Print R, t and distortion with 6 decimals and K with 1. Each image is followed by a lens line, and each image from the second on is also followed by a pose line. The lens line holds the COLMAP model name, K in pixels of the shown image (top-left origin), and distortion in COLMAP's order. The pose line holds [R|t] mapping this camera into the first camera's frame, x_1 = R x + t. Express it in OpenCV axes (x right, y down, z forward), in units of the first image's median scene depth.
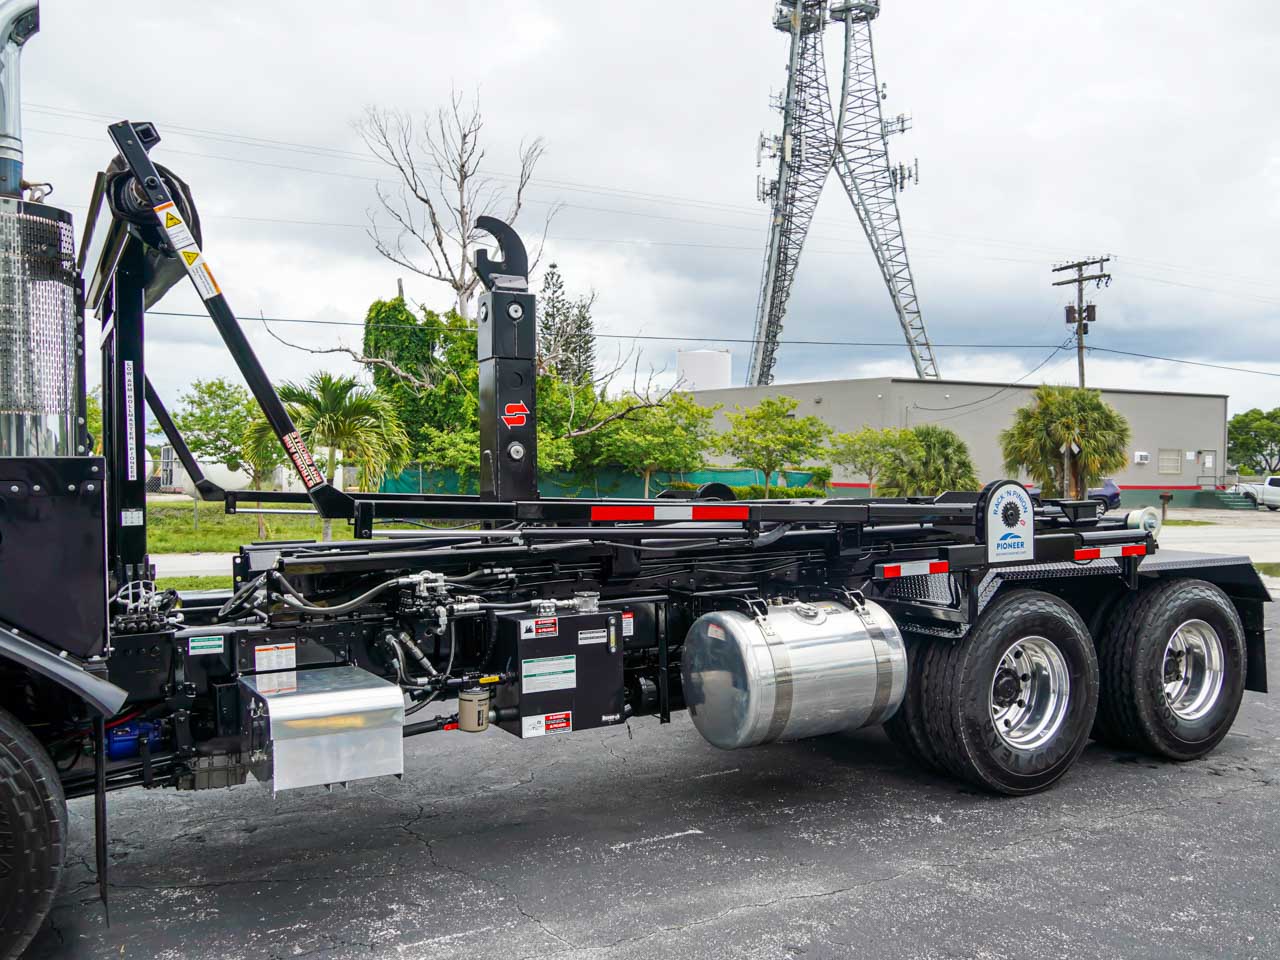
lens RADIAL K [[1005.2, 0, 640.0], [0, 1005.2, 495.0], [0, 0, 1]] dist [-0.035177, 0.057350]
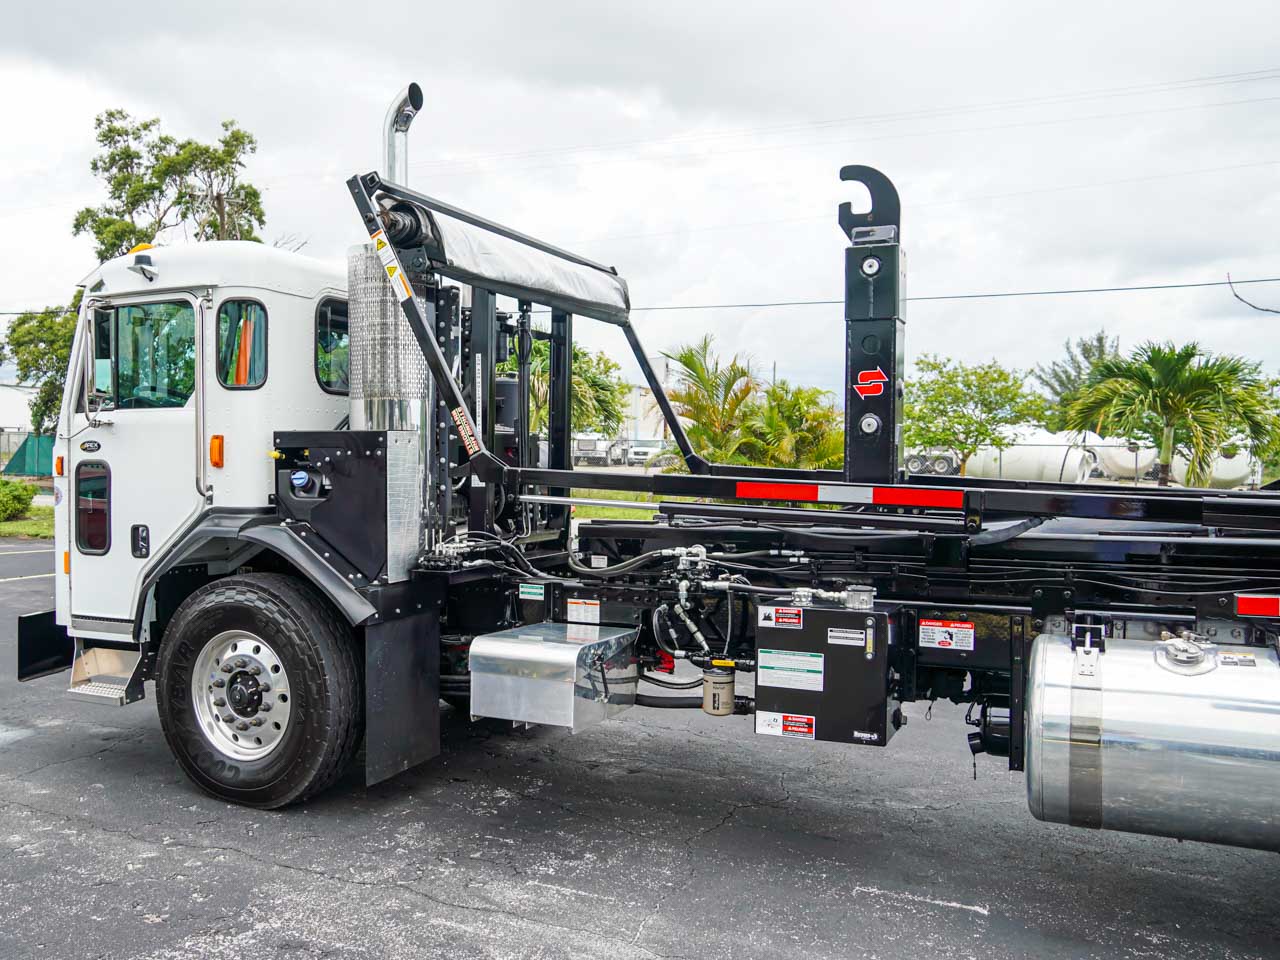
lens RADIAL K [[1080.0, 0, 640.0], [0, 1080.0, 480.0], [0, 0, 1]] dist [-0.048174, 0.086670]
pose [[0.610823, 0.026883, -0.791311, 0.578924], [-0.029579, 0.999501, 0.011123, 0.001283], [0.791215, 0.016612, 0.611313, 0.295148]]
